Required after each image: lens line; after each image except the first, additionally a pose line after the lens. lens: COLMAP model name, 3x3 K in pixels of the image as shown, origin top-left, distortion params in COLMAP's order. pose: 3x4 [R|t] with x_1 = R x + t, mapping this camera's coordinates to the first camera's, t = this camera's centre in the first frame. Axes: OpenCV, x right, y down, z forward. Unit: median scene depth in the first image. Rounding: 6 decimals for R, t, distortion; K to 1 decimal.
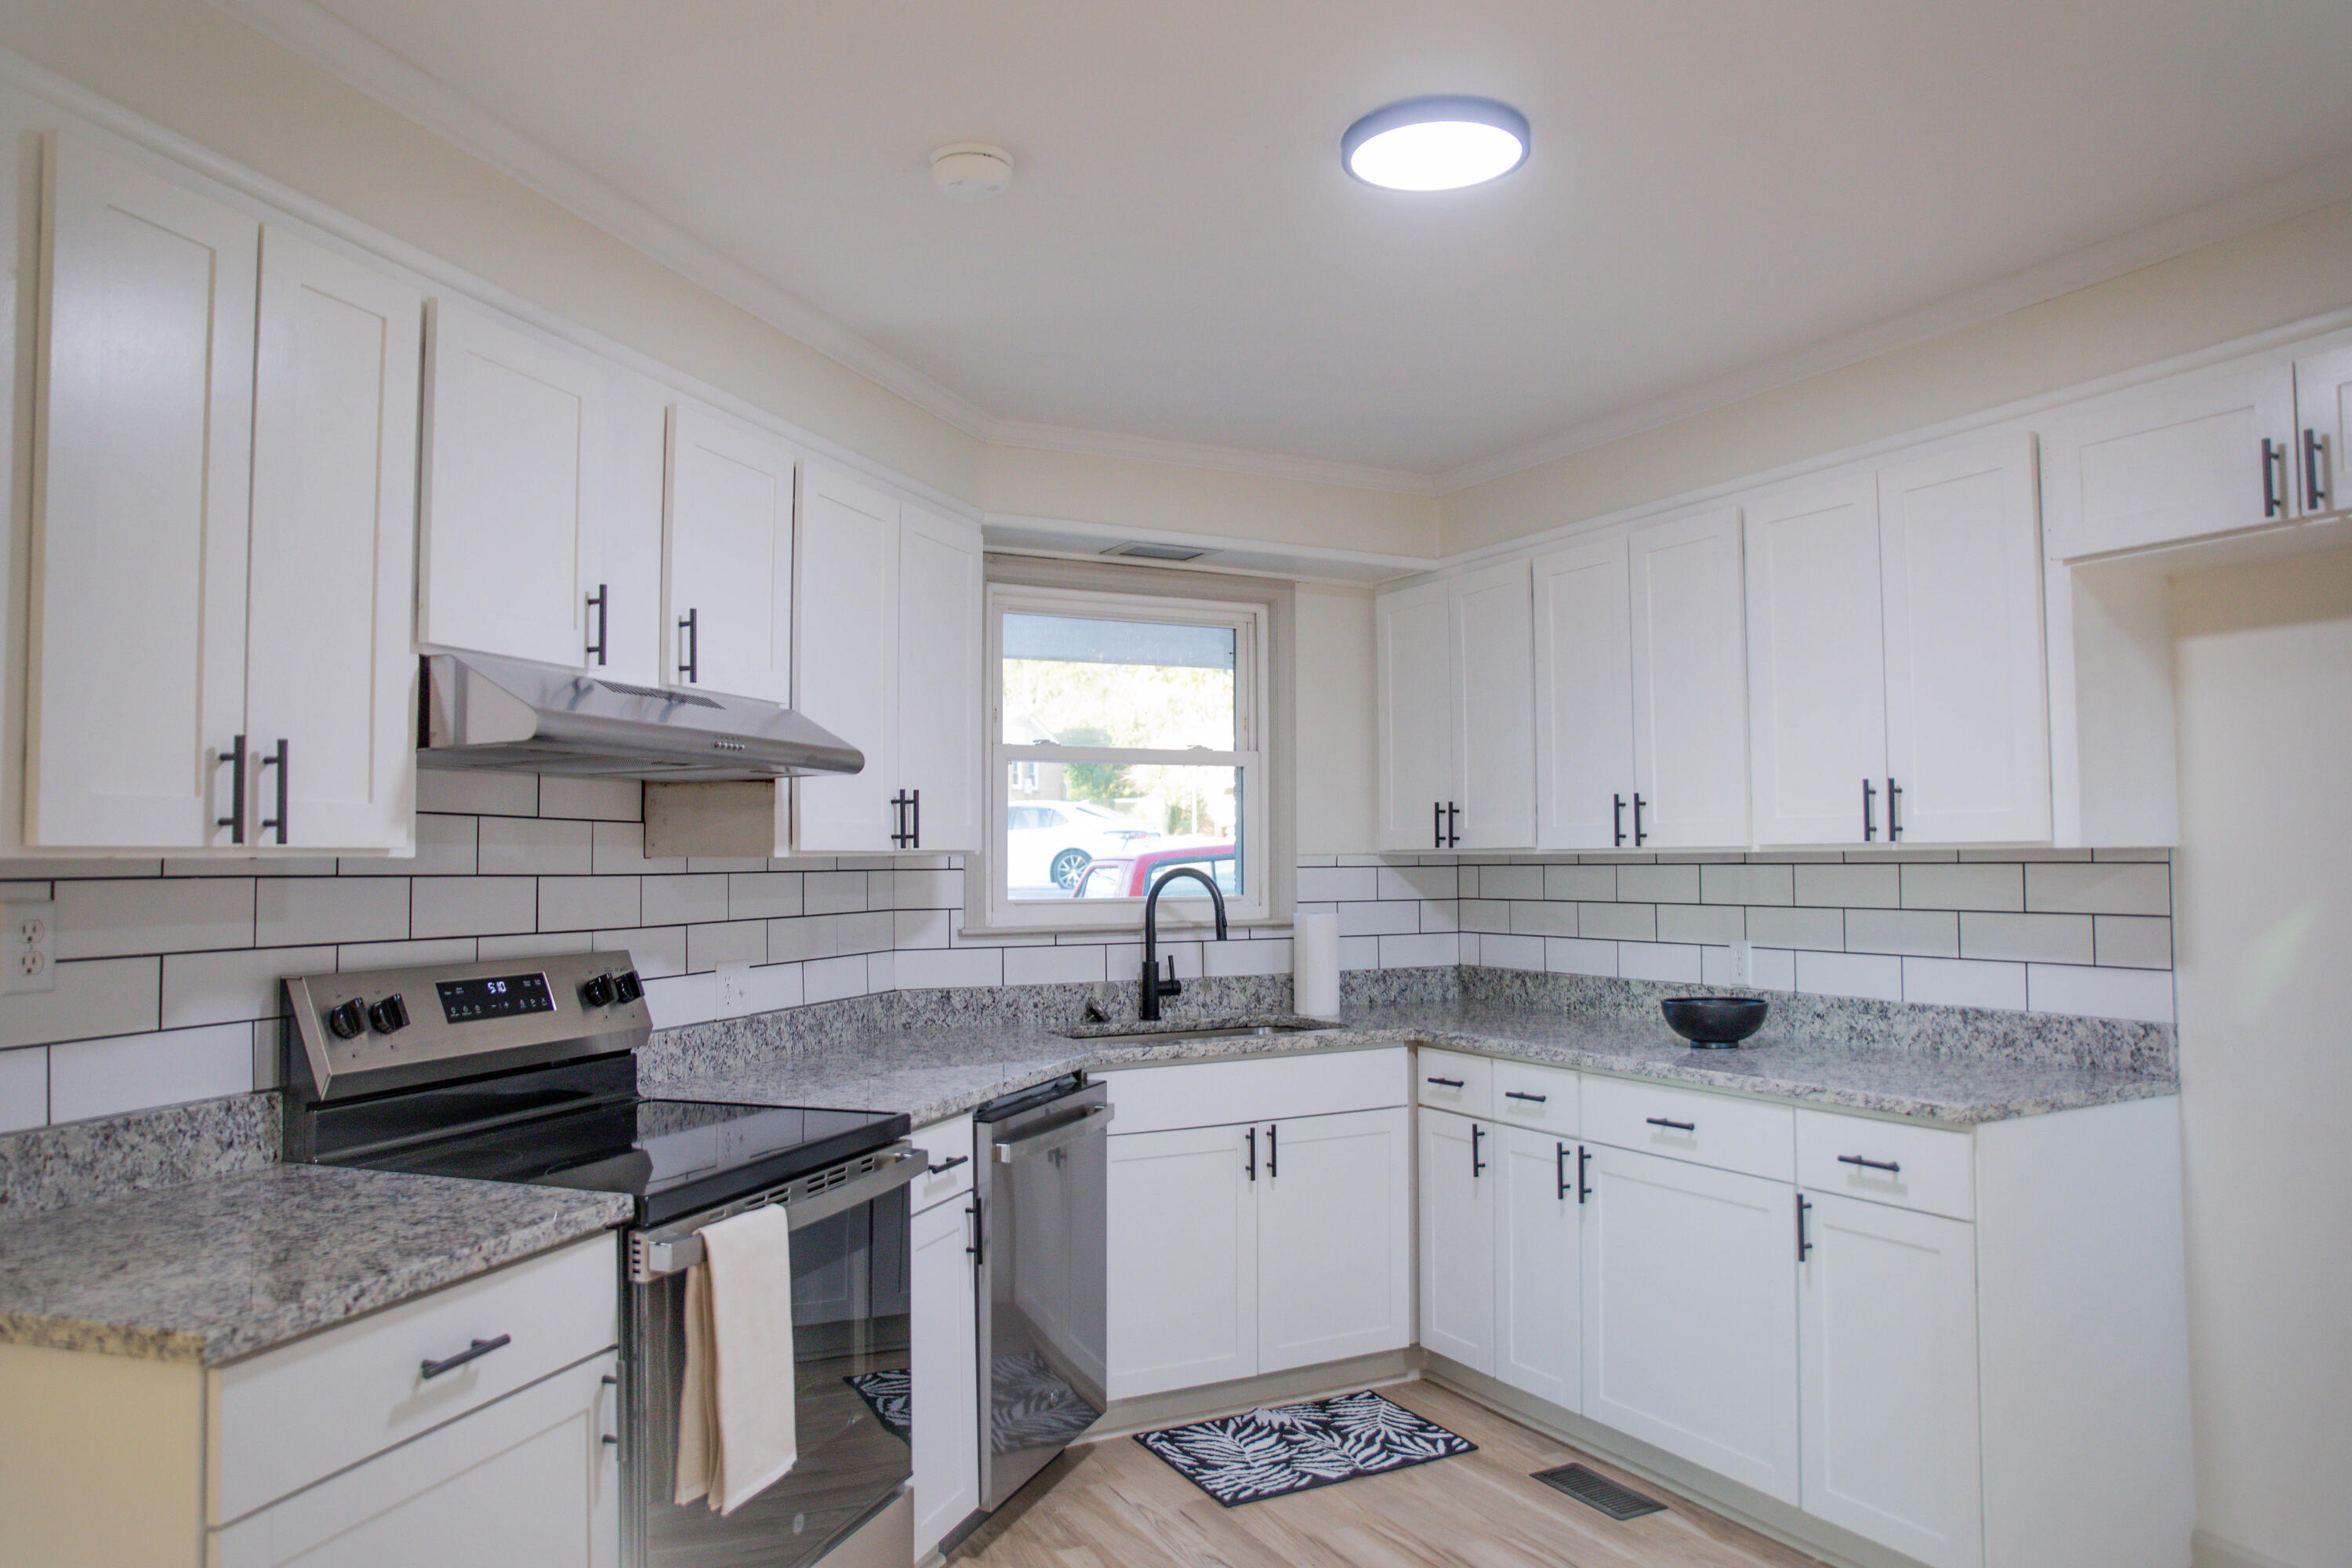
lens RADIAL K [[1602.9, 0, 1160.5], [0, 1602.9, 785.3], [0, 0, 1]] dist [-0.111328, 0.105177]
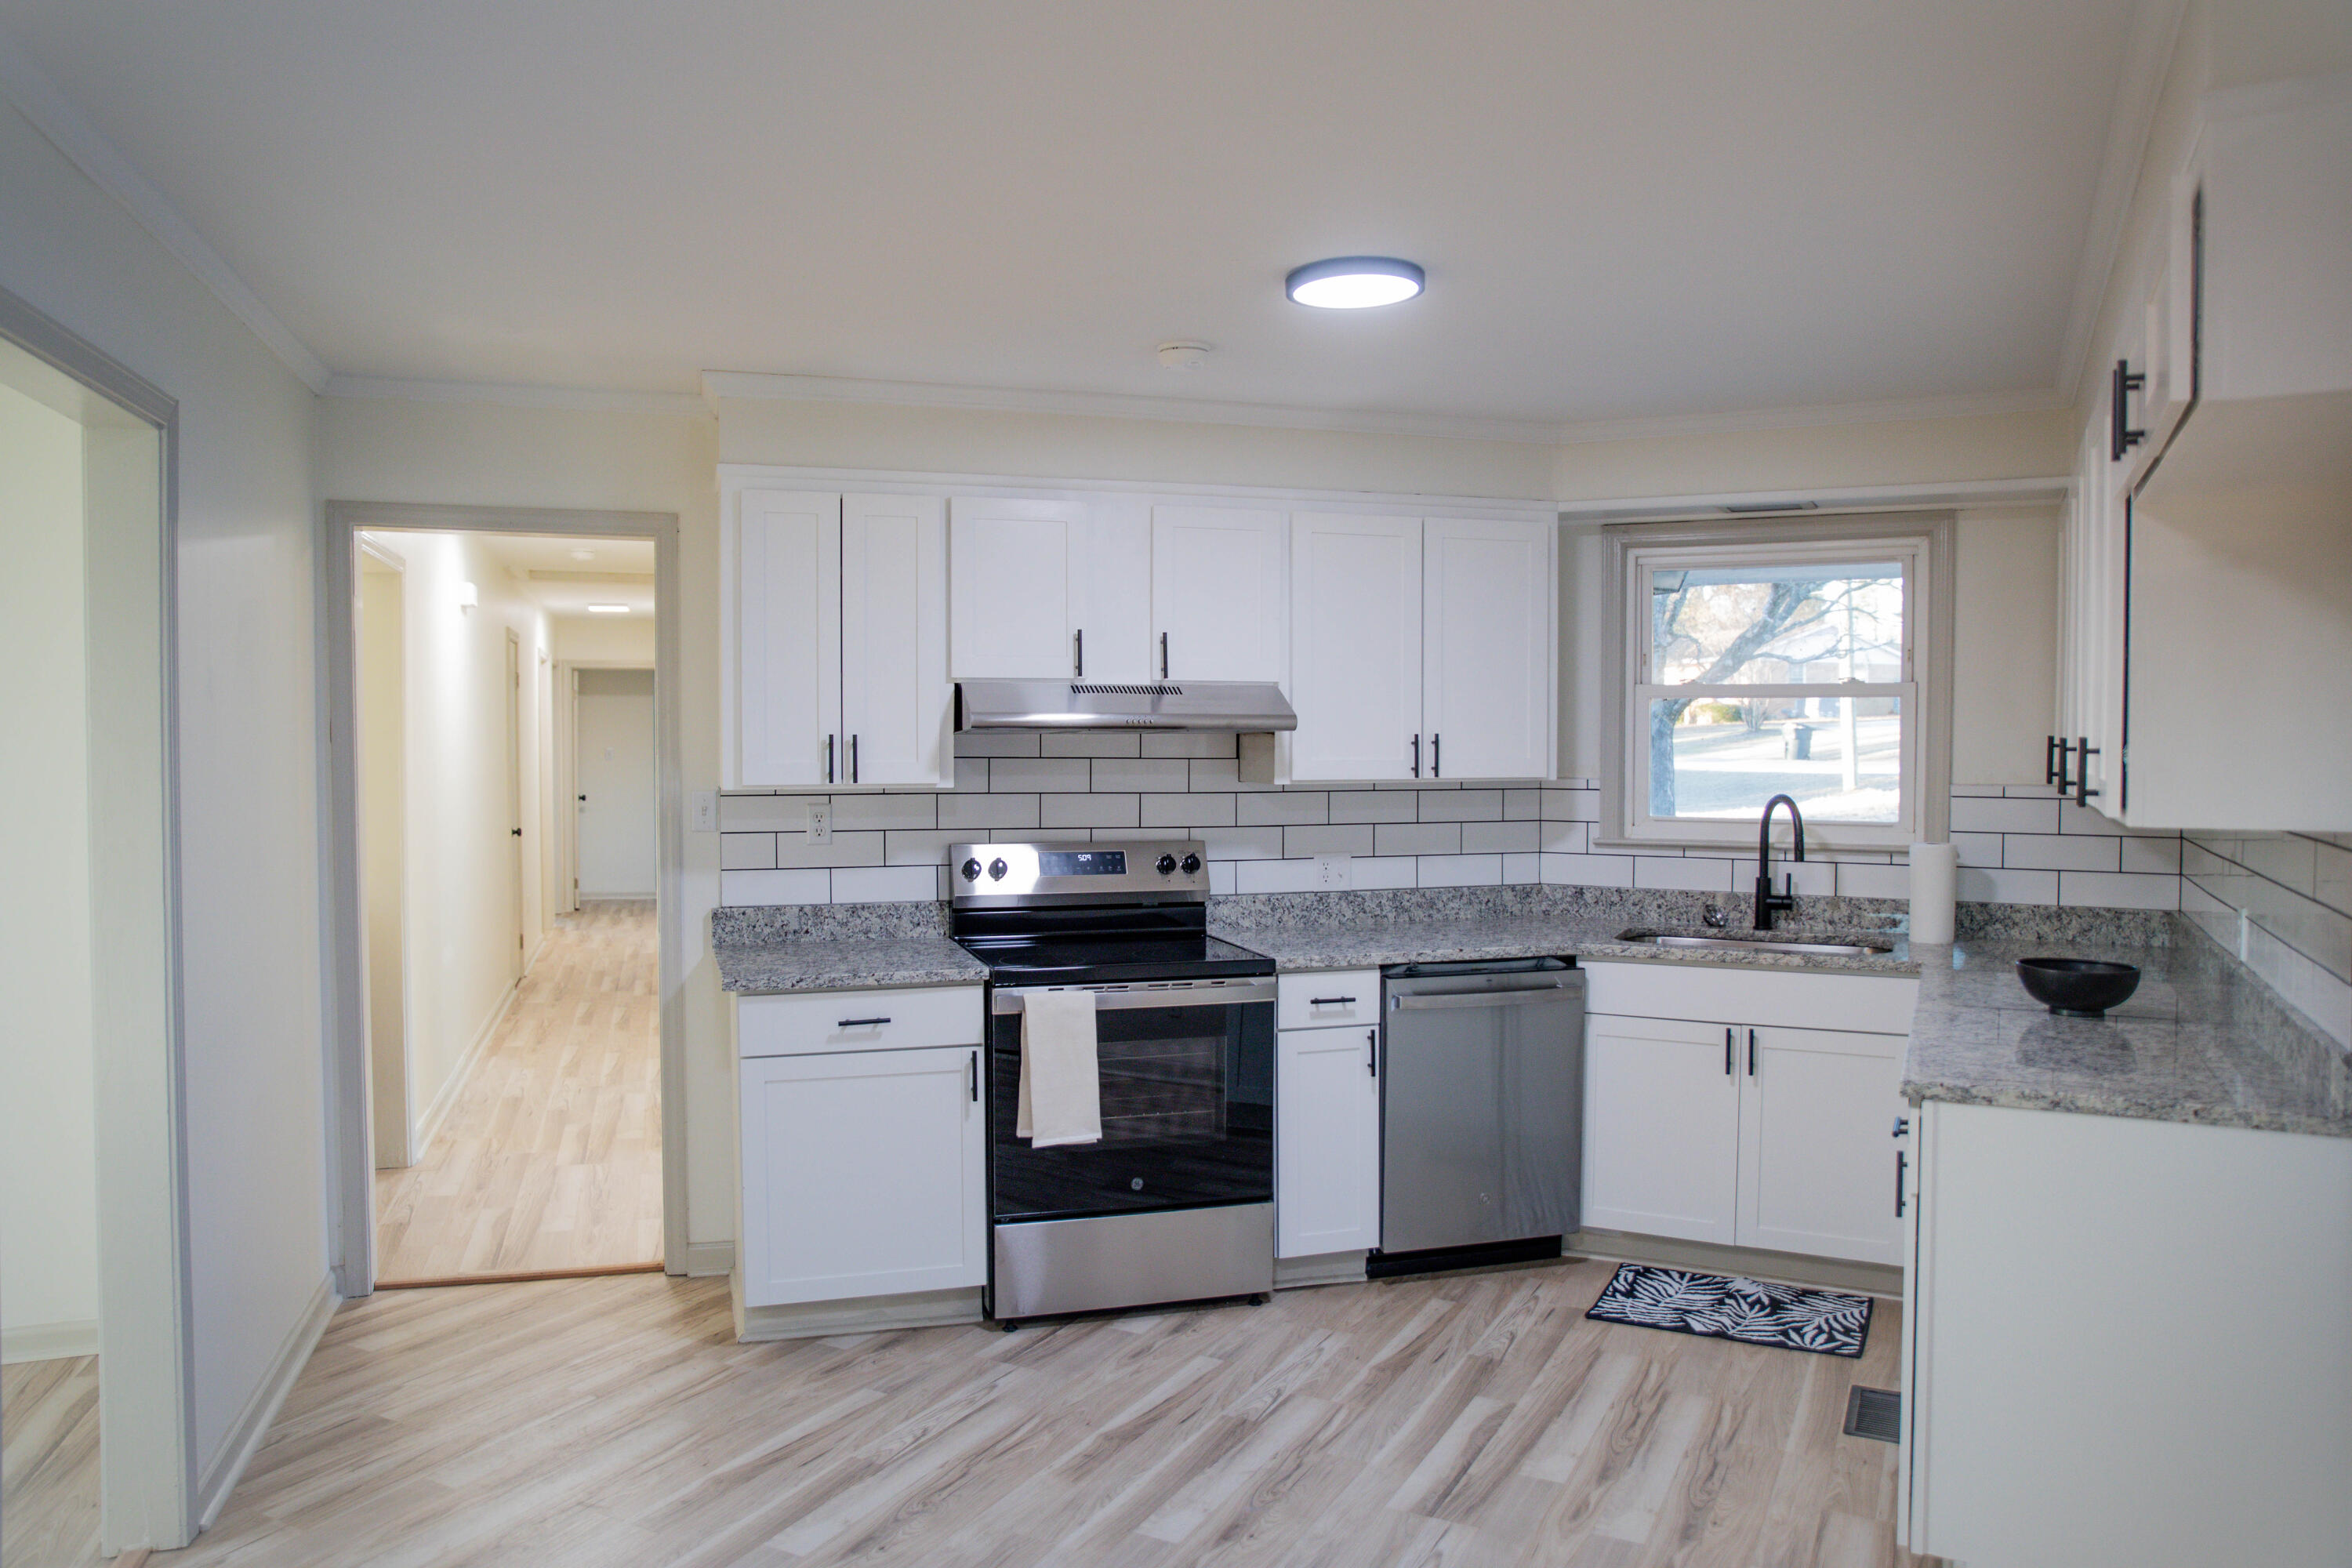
lens RADIAL K [[1602.9, 0, 1160.5], [0, 1602.9, 785.3], [0, 0, 1]] dist [-0.111328, 0.105177]
pose [[0.581169, 0.034380, -0.813057, 0.773837], [0.032453, 0.997333, 0.065369, -0.047339], [0.813136, -0.064377, 0.578503, 0.033098]]
